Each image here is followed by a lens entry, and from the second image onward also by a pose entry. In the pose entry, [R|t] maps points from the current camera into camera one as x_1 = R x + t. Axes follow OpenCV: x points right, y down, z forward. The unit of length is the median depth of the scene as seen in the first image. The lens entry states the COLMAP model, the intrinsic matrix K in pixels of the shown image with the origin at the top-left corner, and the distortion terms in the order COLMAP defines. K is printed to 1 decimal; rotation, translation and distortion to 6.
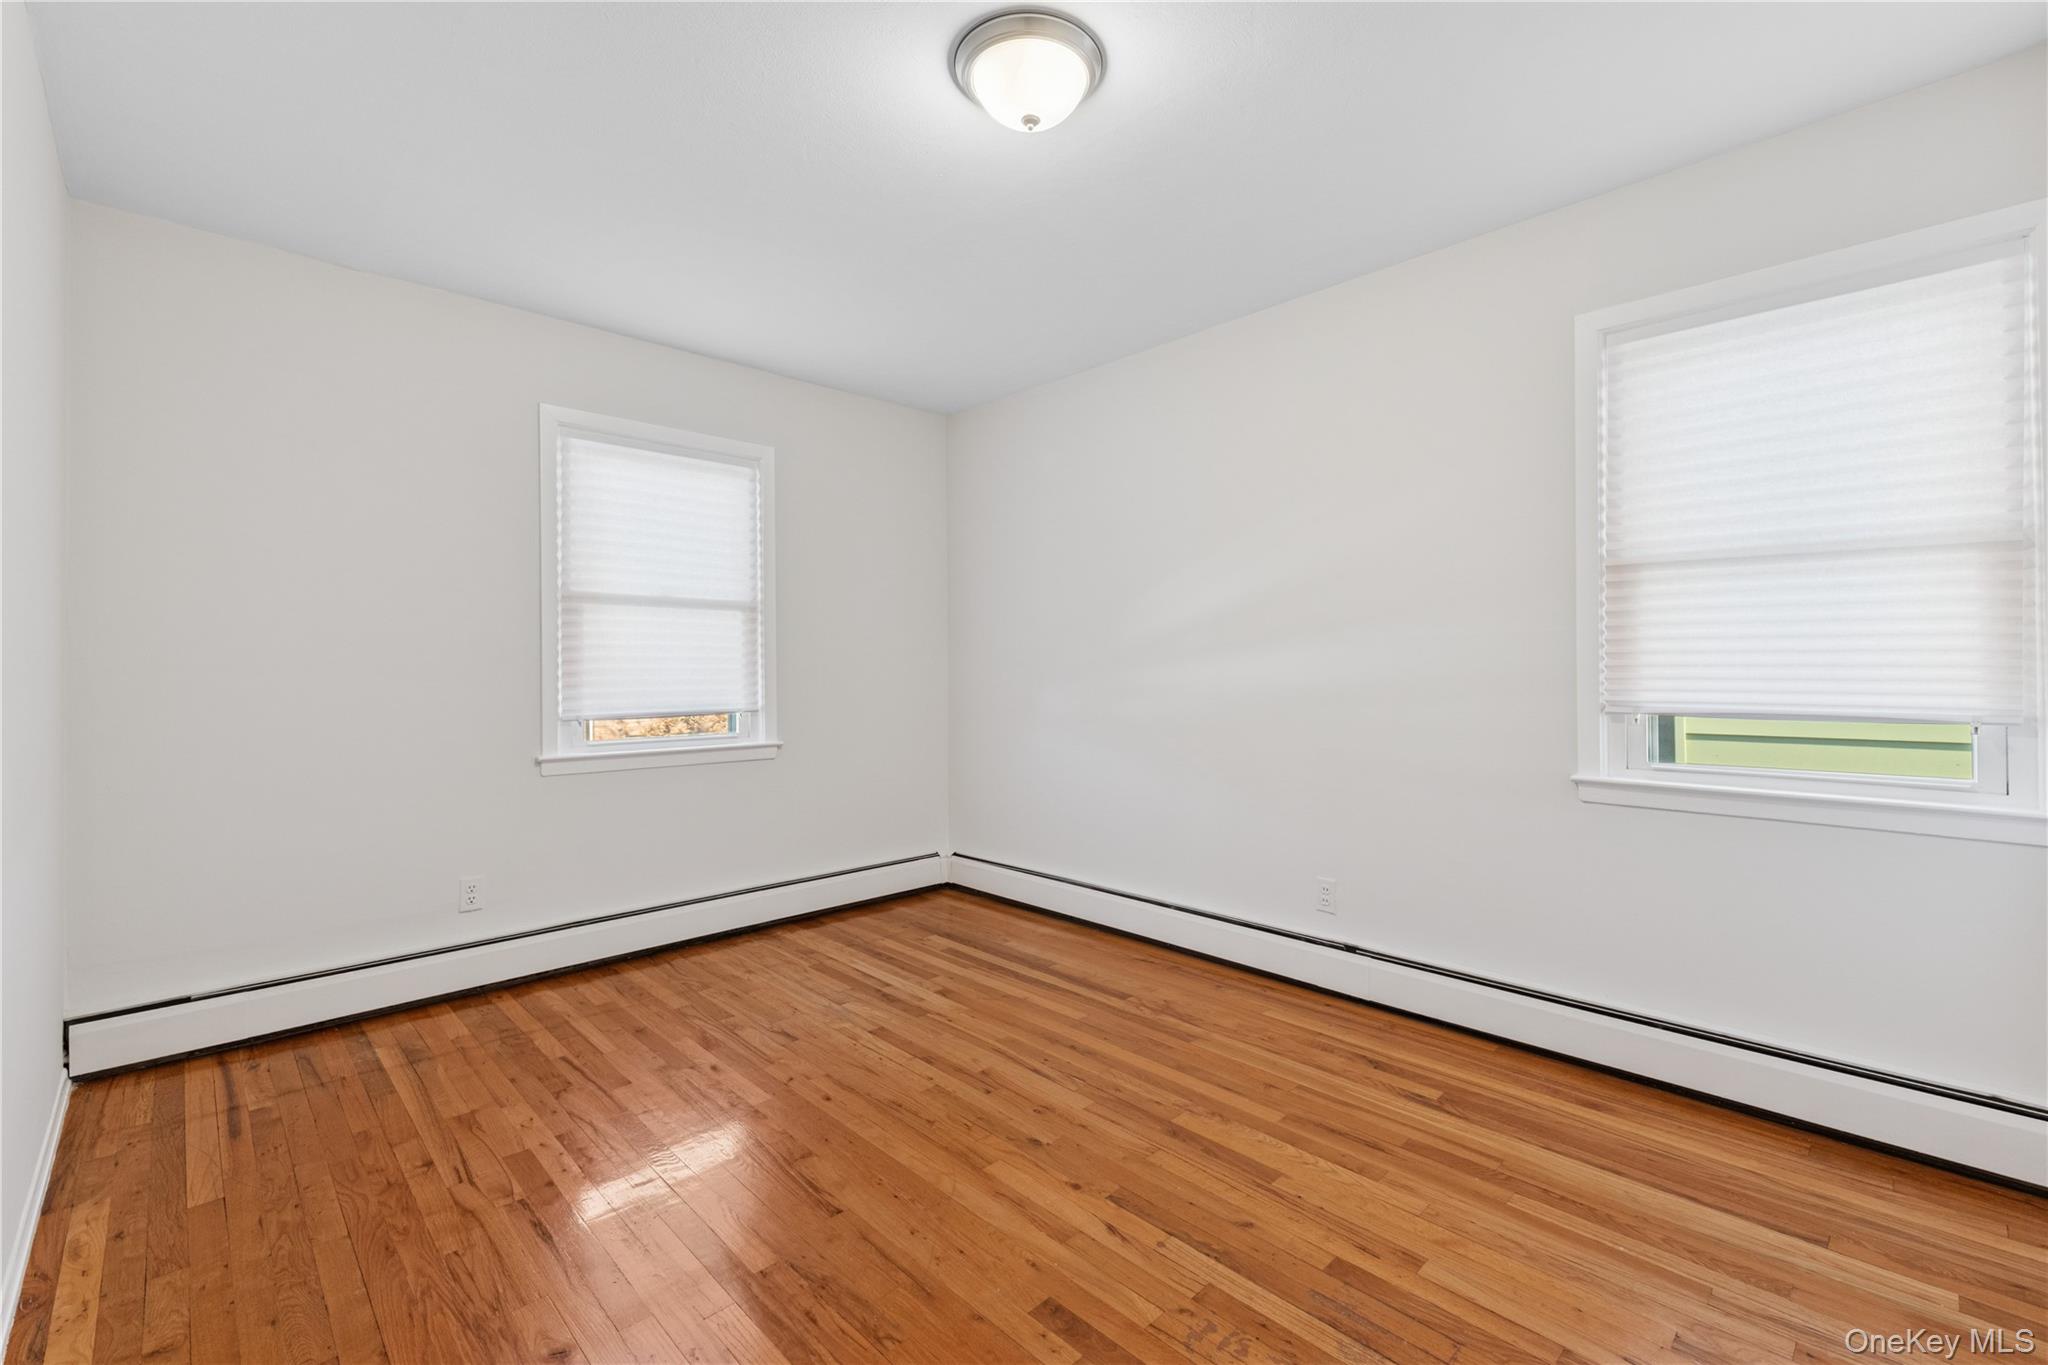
lens RADIAL K [[894.4, 0, 1025.2], [0, 894.4, 661.6], [0, 0, 1]] dist [-0.000981, -0.000061]
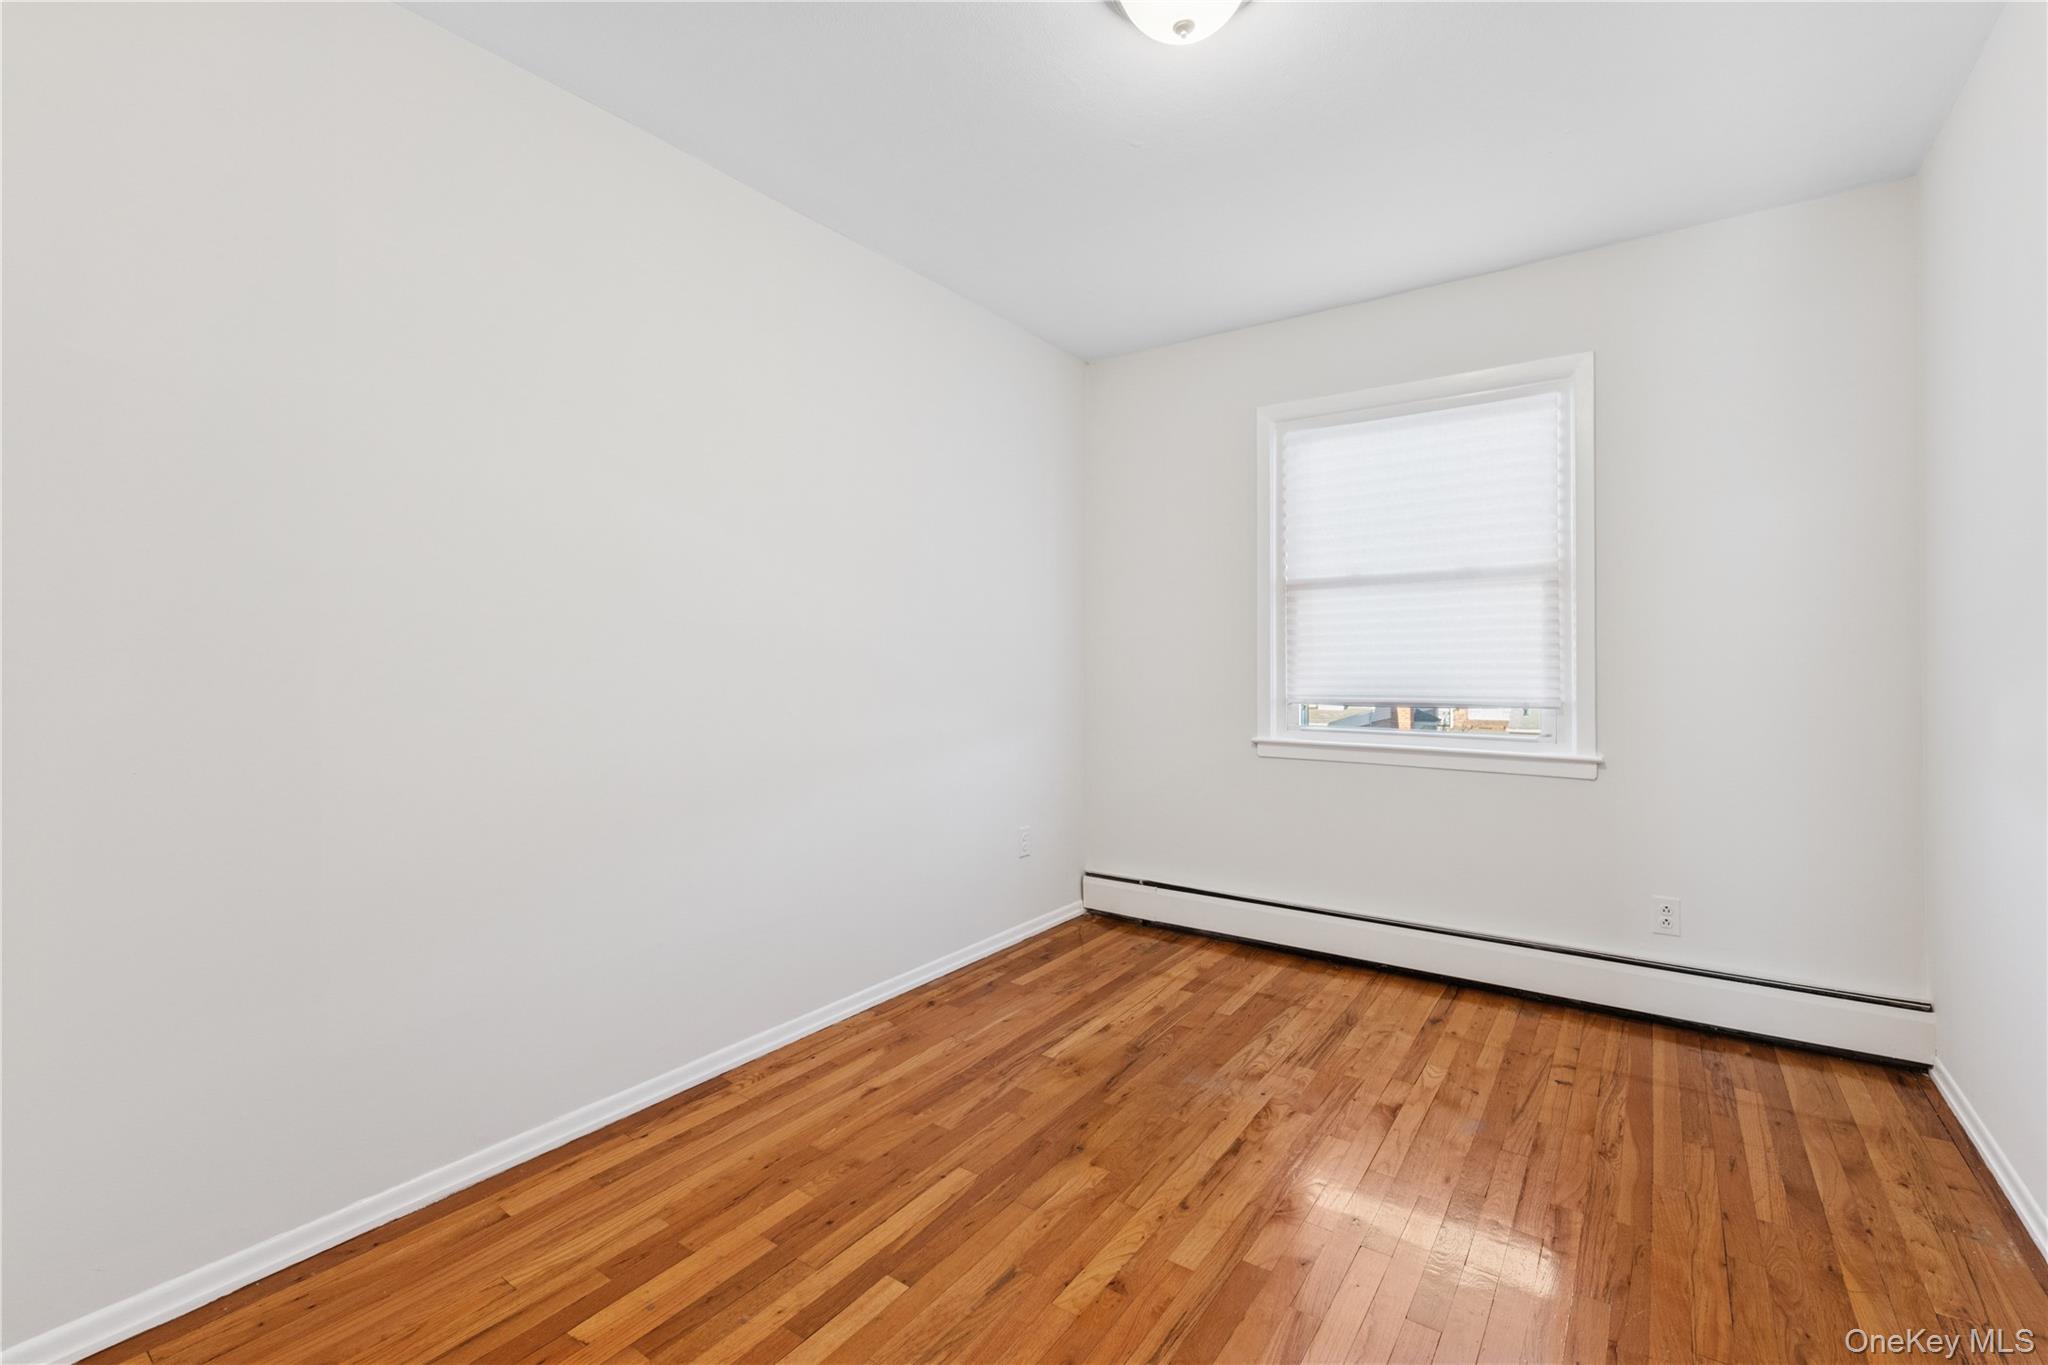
lens RADIAL K [[894.4, 0, 1025.2], [0, 894.4, 661.6], [0, 0, 1]] dist [-0.000981, -0.000061]
pose [[0.193387, -0.006168, -0.981103, 0.346153], [-0.003895, 0.999968, -0.007055, 0.020037], [0.981115, 0.005186, 0.193357, 0.415475]]
